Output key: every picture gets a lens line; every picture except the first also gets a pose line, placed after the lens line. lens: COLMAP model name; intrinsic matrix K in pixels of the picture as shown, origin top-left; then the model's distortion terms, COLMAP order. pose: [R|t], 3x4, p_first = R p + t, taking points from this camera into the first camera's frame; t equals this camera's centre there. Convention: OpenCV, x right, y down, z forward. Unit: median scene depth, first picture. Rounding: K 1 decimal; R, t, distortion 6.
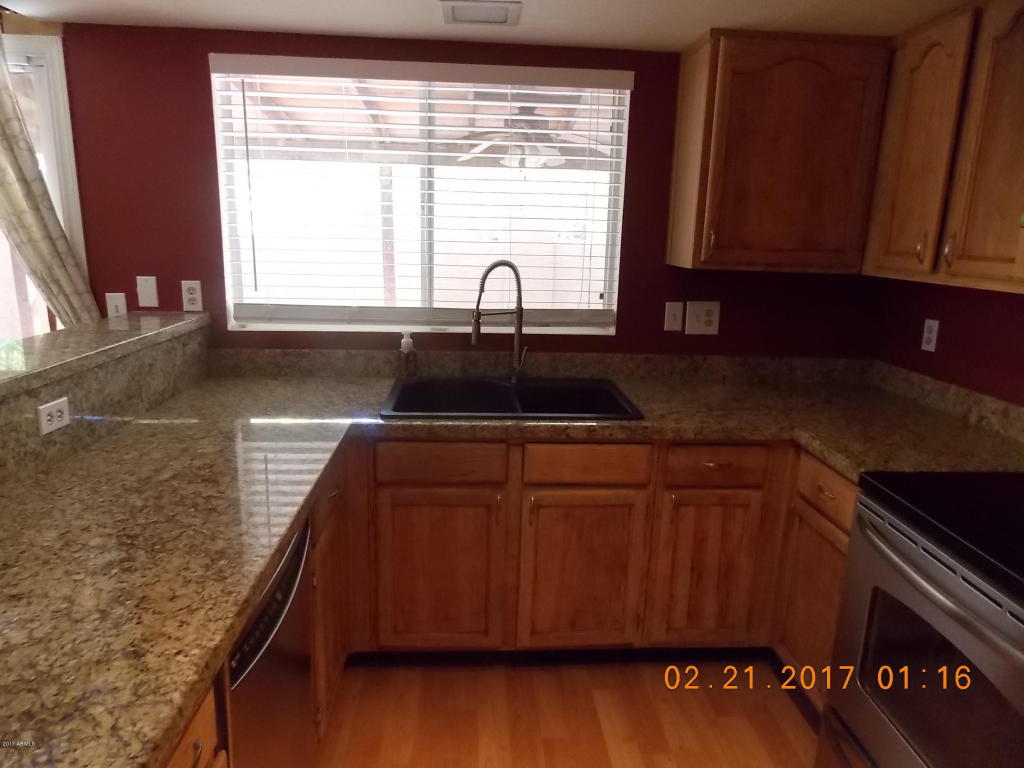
lens RADIAL K [[679.5, 0, 520.4], [0, 679.5, 379.4], [0, 0, 1]] dist [0.008748, -0.011915]
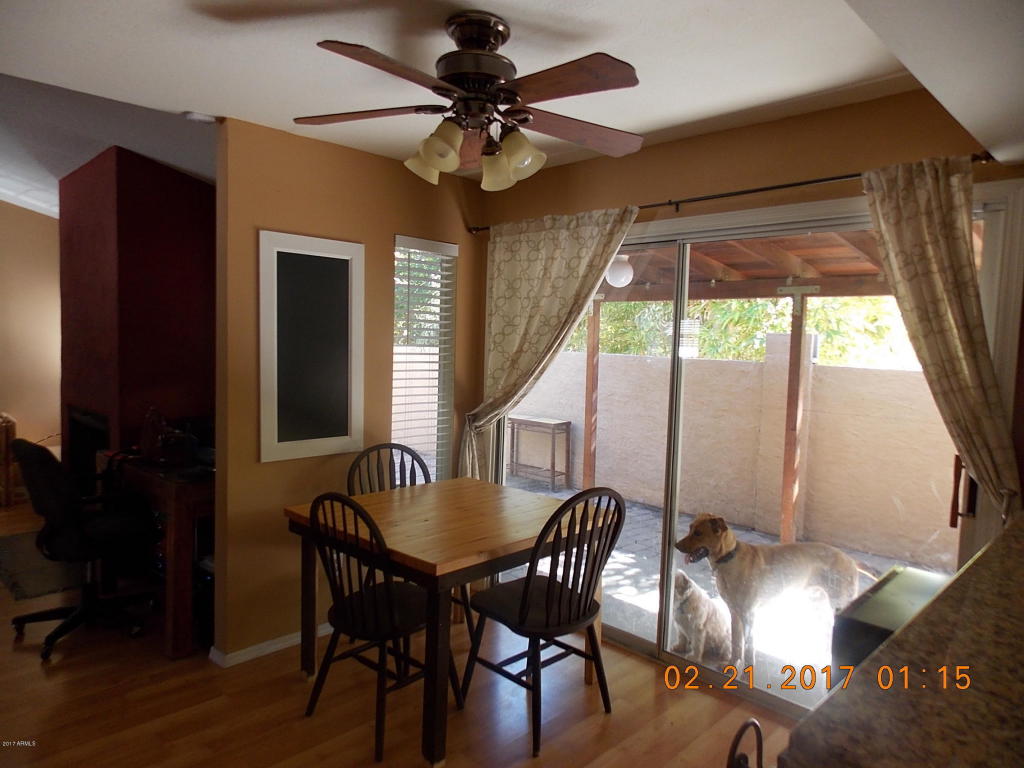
lens RADIAL K [[679.5, 0, 513.7], [0, 679.5, 384.0], [0, 0, 1]] dist [0.008748, -0.011915]
pose [[0.655146, 0.048645, -0.753935, -0.434005], [-0.185383, 0.977767, -0.098004, -0.002530], [0.732405, 0.203974, 0.649598, -0.073240]]
